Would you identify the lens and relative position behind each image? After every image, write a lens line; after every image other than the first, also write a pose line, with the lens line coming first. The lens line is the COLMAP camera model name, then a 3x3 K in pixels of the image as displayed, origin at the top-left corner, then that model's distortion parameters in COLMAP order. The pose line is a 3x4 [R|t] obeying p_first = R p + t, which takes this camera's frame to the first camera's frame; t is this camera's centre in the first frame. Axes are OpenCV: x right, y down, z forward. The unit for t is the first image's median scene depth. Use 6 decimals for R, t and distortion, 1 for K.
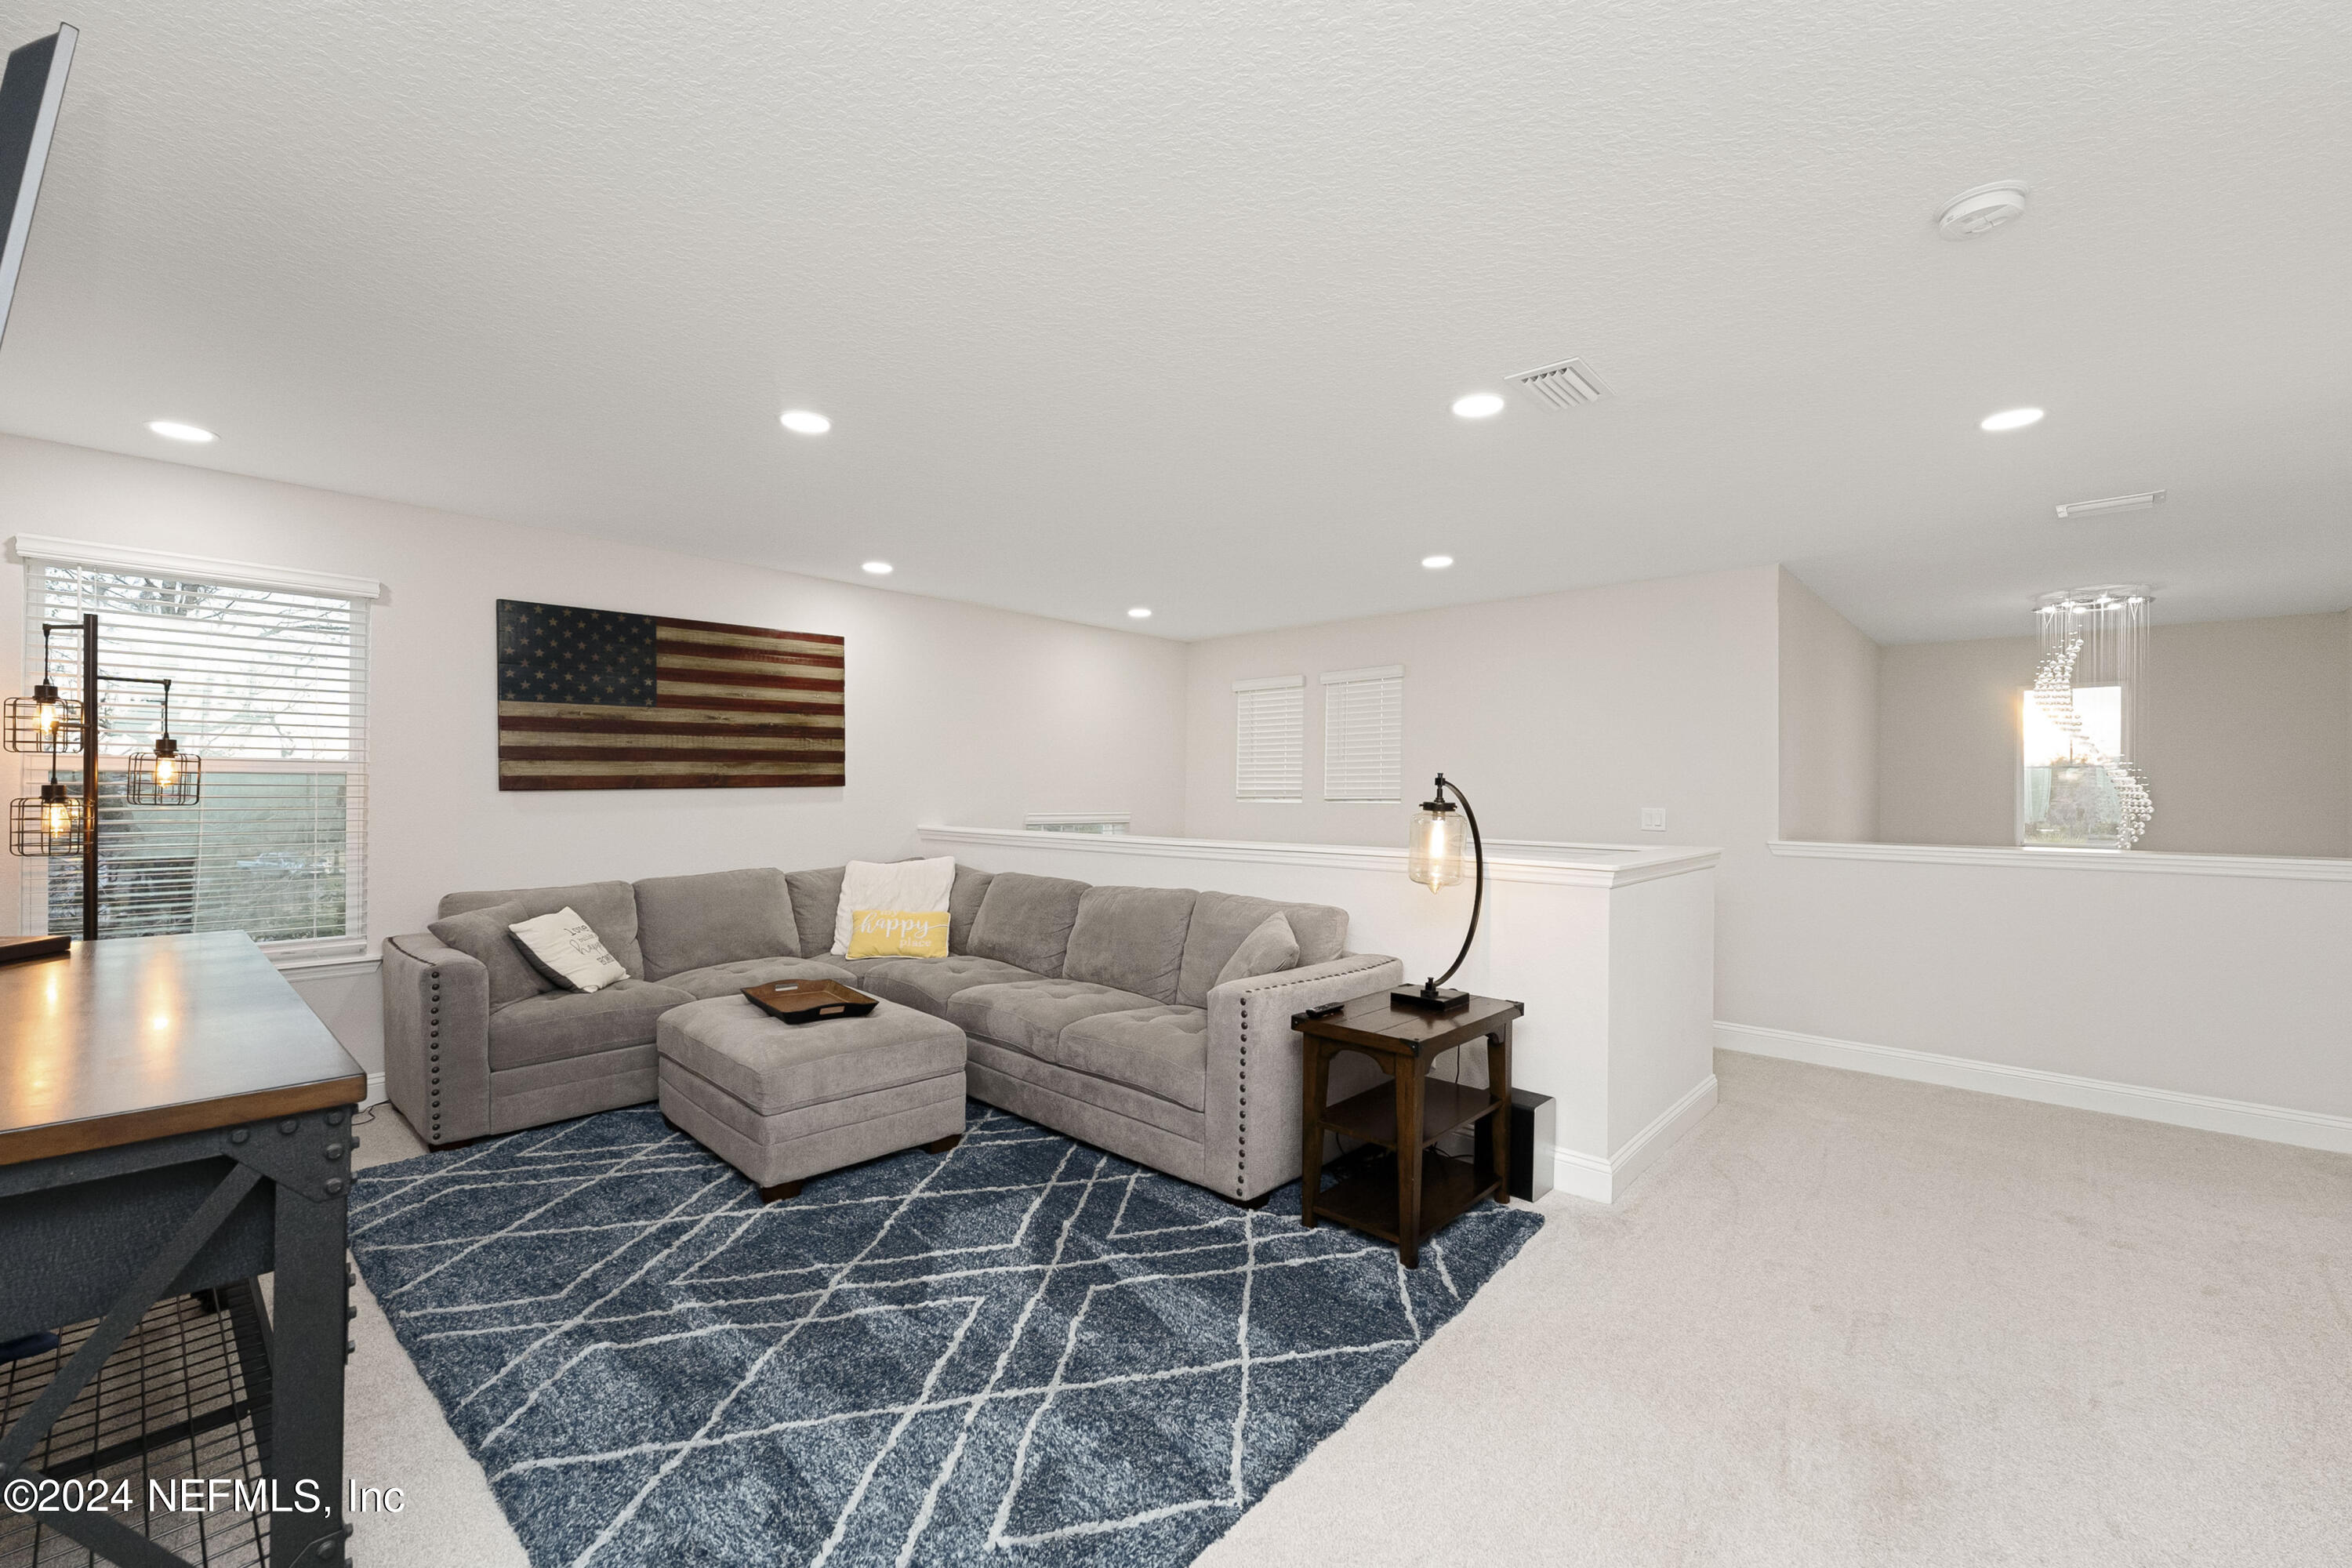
lens RADIAL K [[952.0, 0, 1175.8], [0, 952.0, 794.3], [0, 0, 1]] dist [0.000378, 0.000266]
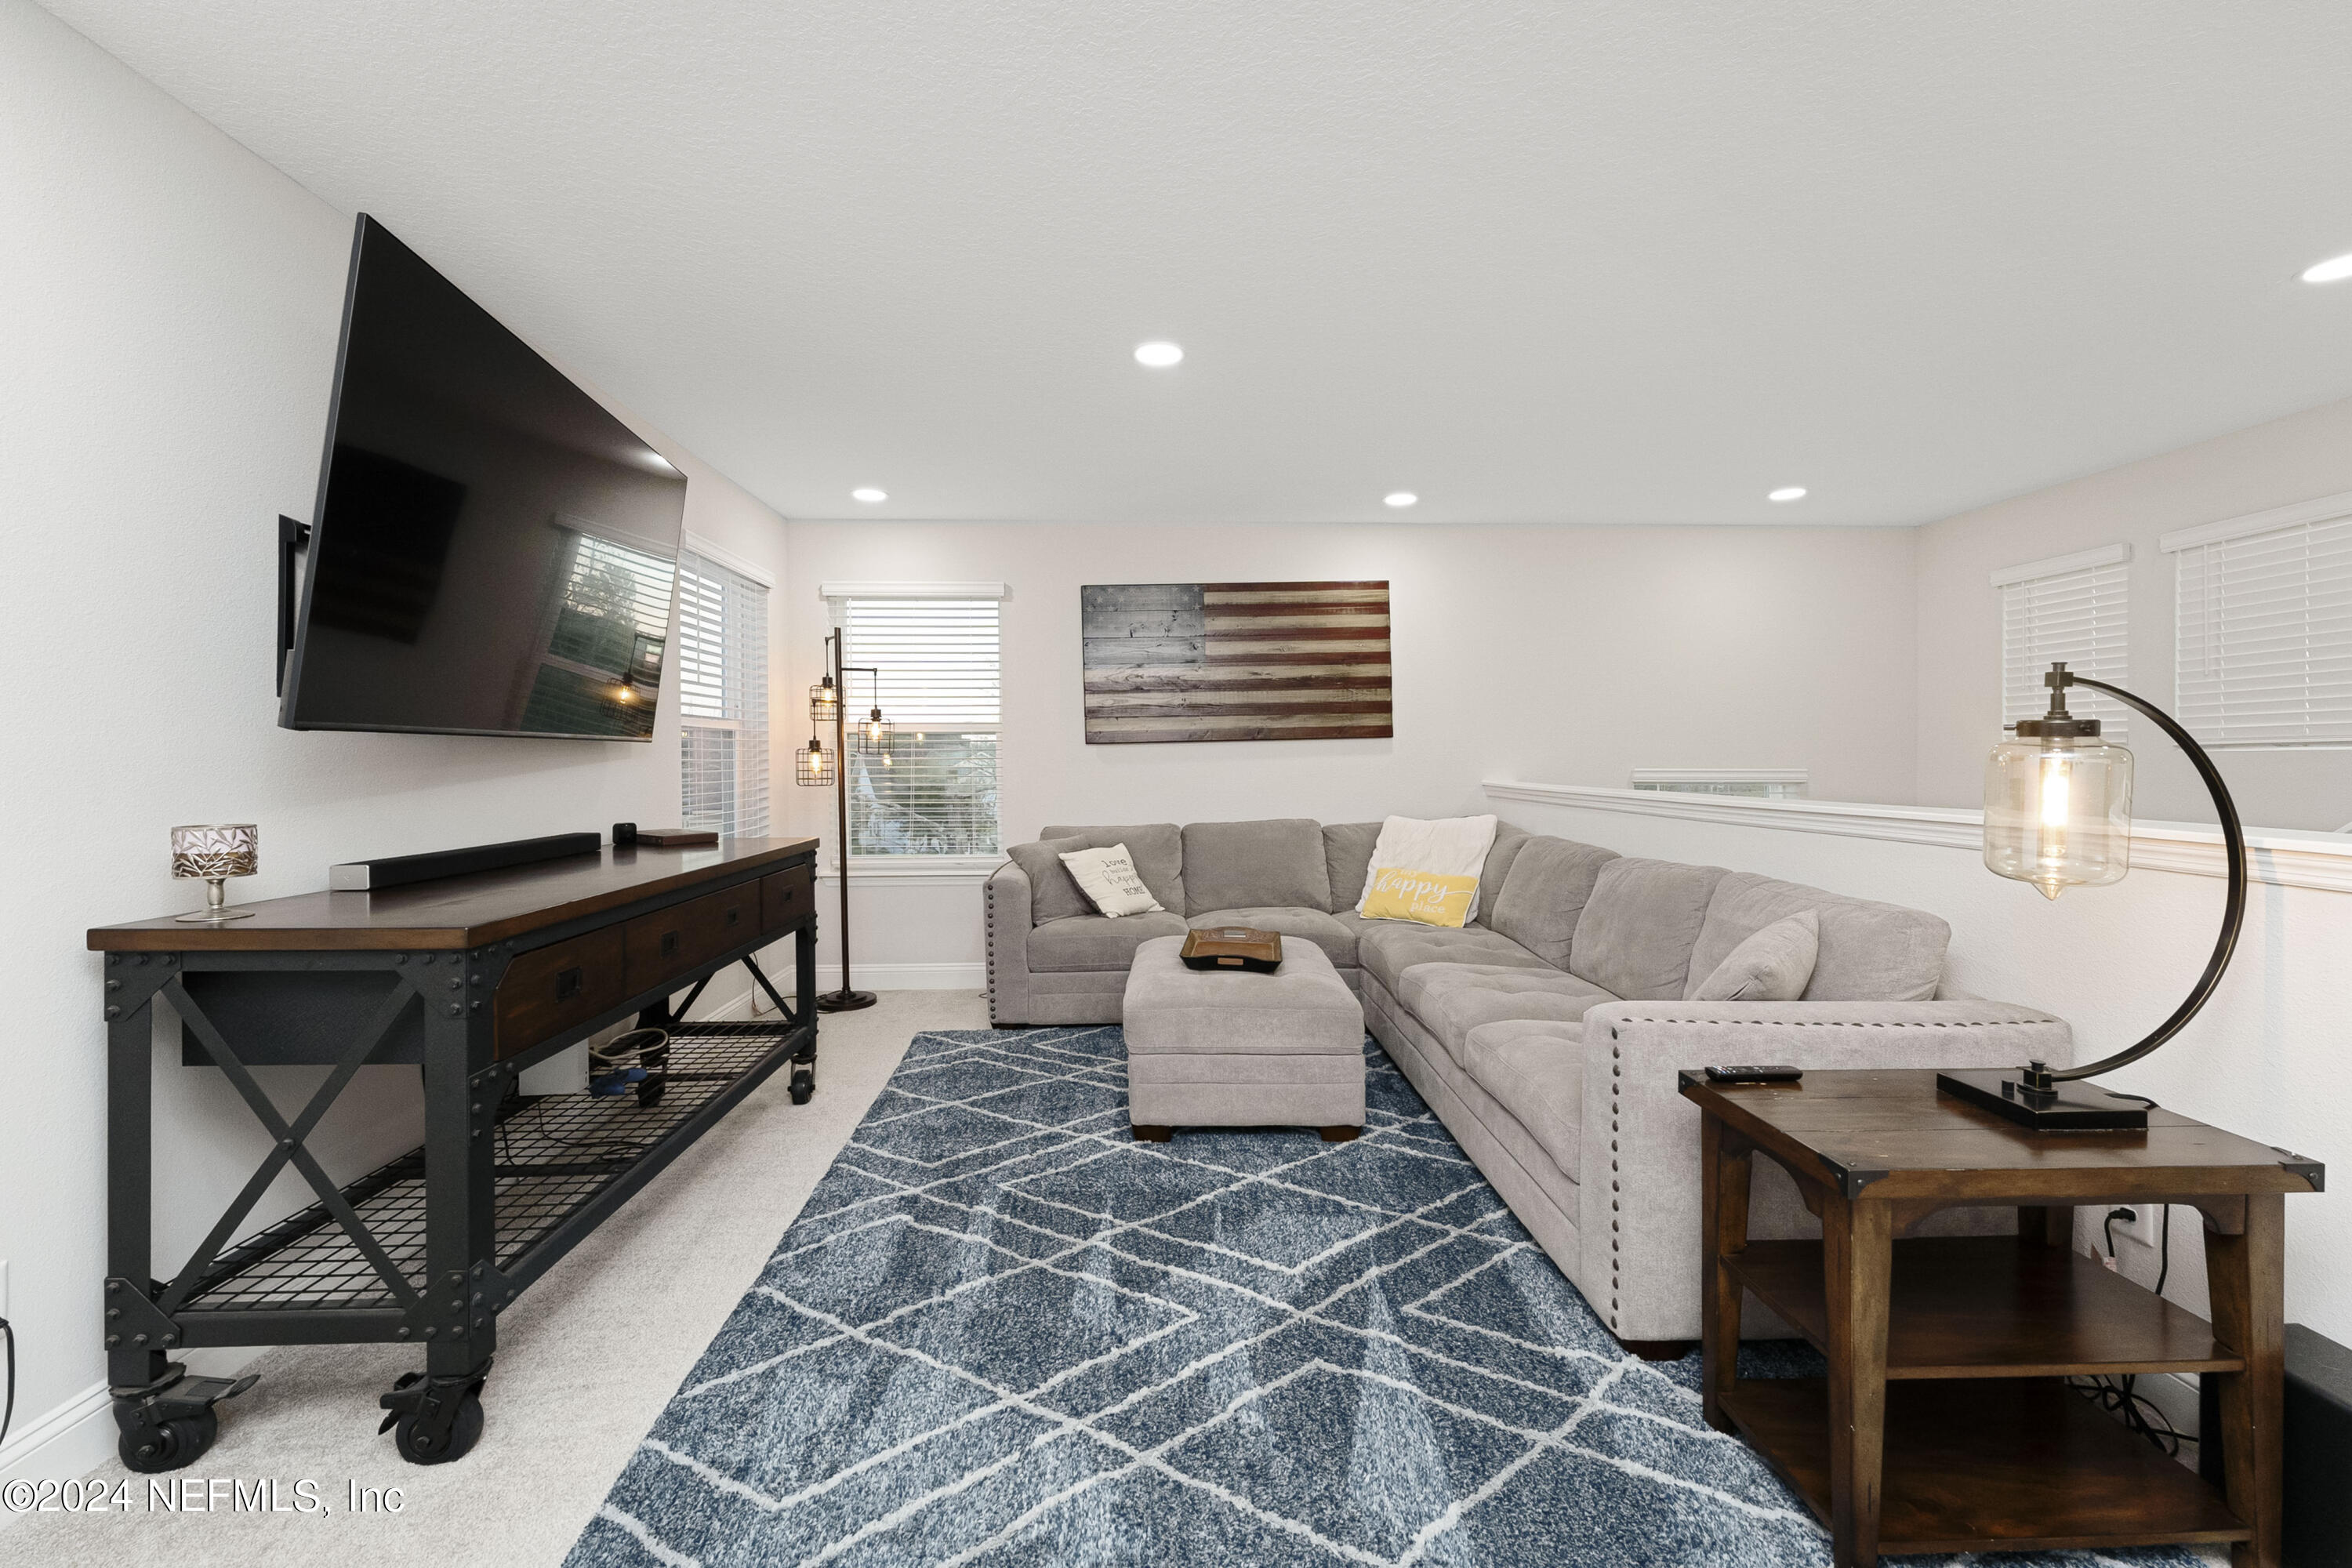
lens RADIAL K [[950.7, 0, 1171.9], [0, 950.7, 767.8], [0, 0, 1]] dist [-0.000340, -0.000042]
pose [[0.705537, -0.000812, -0.708672, 0.302298], [0.005343, 0.999977, 0.004173, 0.029188], [0.708653, -0.006730, 0.705525, 0.308139]]
